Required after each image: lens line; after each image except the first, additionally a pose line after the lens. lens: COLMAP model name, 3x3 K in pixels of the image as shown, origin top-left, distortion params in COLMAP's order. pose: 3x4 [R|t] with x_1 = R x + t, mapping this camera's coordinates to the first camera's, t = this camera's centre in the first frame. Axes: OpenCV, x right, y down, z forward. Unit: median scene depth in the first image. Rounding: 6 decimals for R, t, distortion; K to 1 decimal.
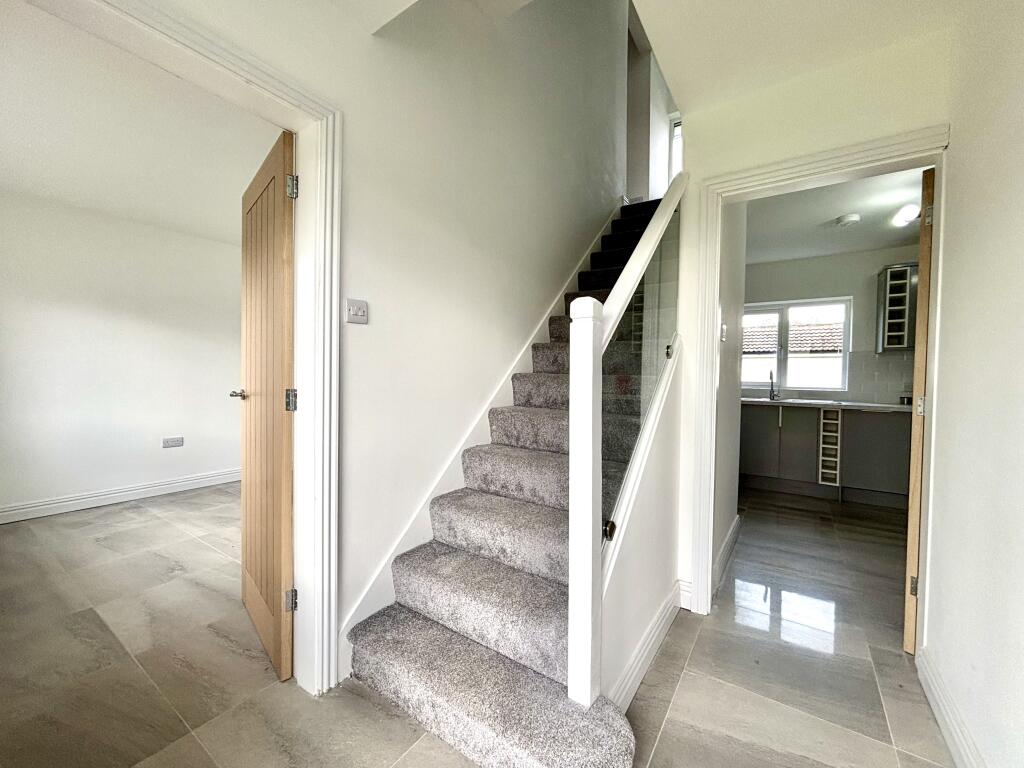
lens RADIAL K [[414.6, 0, 512.0], [0, 414.6, 384.0], [0, 0, 1]] dist [-0.002168, -0.000232]
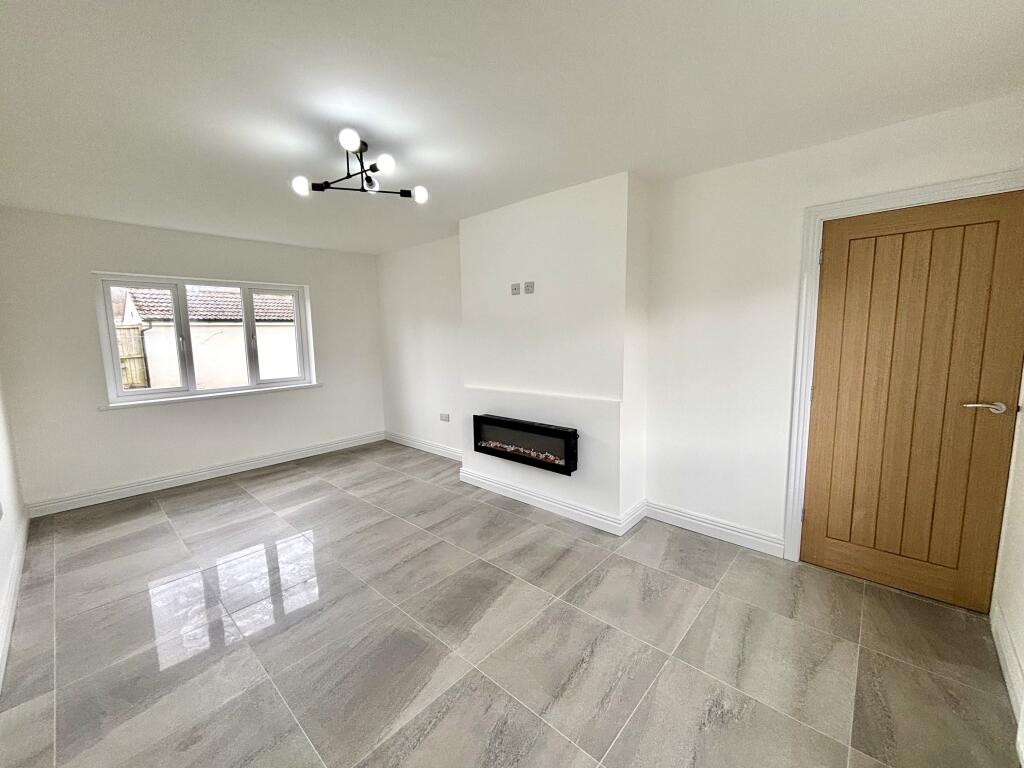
lens RADIAL K [[412.2, 0, 512.0], [0, 412.2, 384.0], [0, 0, 1]] dist [-0.071245, -0.000036]
pose [[0.141370, -0.128131, 0.981630, -0.296803], [0.046382, 0.991357, 0.122721, -0.014731], [-0.988870, 0.028181, 0.146091, 0.272204]]
